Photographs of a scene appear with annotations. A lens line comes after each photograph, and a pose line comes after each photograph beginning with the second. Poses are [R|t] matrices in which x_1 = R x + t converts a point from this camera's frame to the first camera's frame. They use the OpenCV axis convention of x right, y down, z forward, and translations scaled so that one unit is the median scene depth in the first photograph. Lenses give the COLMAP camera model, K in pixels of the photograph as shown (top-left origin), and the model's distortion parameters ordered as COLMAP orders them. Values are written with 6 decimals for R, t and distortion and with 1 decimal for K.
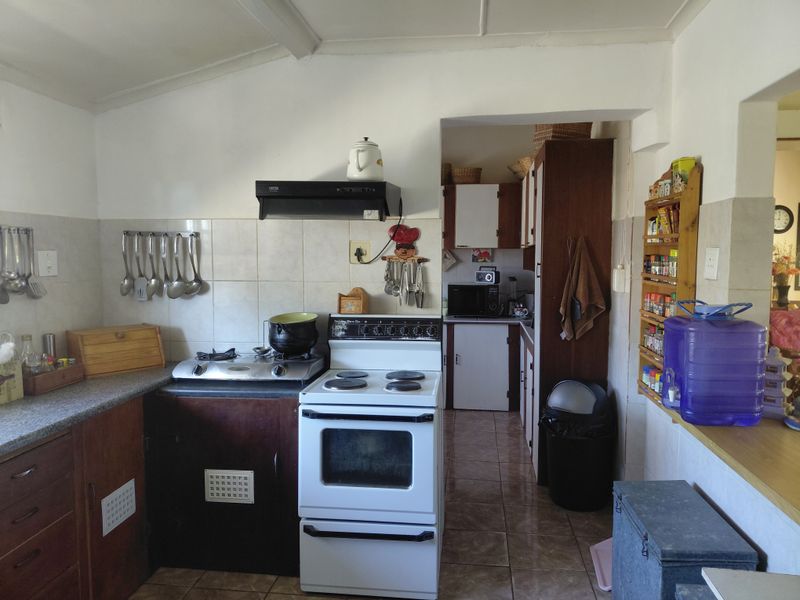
lens RADIAL K [[582.5, 0, 400.0], [0, 582.5, 300.0], [0, 0, 1]] dist [0.092263, -0.170063]
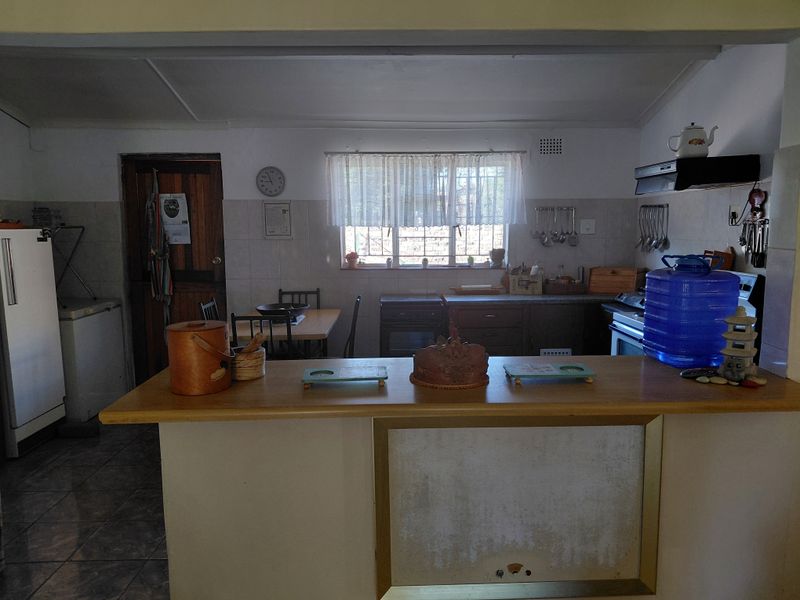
lens RADIAL K [[582.5, 0, 400.0], [0, 582.5, 300.0], [0, 0, 1]] dist [0.092263, -0.170063]
pose [[0.139973, 0.116714, -0.983252, 1.039979], [-0.074040, 0.991482, 0.107150, 0.007894], [0.987383, 0.057801, 0.147423, 0.202882]]
